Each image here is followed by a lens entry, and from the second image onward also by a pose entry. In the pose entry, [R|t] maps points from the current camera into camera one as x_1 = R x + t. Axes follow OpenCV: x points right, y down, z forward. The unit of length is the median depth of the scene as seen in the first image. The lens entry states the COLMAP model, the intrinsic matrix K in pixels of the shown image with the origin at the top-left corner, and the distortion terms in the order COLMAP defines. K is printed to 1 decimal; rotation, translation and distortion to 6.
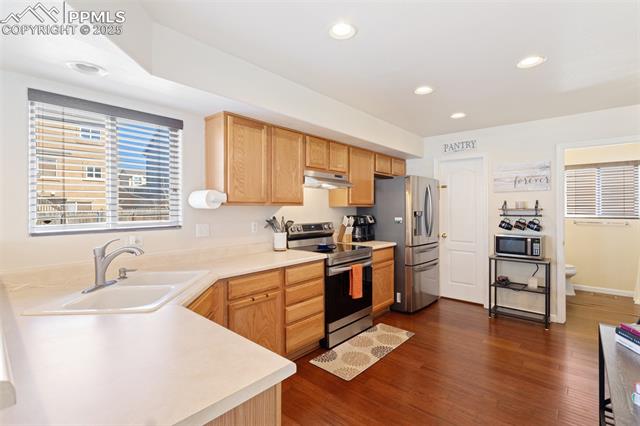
lens RADIAL K [[304.7, 0, 320.0], [0, 304.7, 213.0], [0, 0, 1]] dist [0.003782, 0.001146]
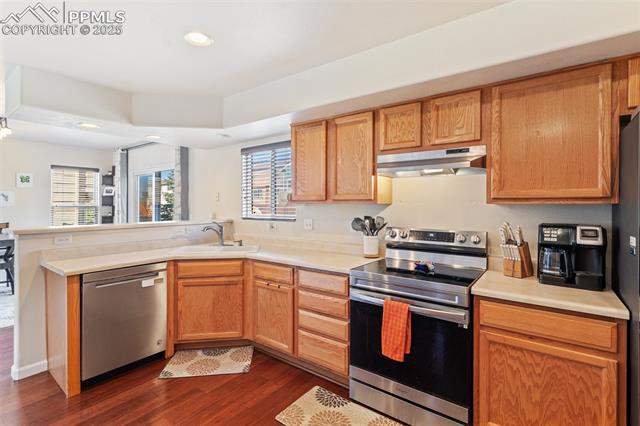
lens RADIAL K [[304.7, 0, 320.0], [0, 304.7, 213.0], [0, 0, 1]] dist [0.003782, 0.001146]
pose [[0.085446, 0.023677, -0.996061, 0.746805], [-0.022331, 0.999512, 0.021843, -0.014483], [0.996093, 0.020376, 0.085933, 0.859218]]
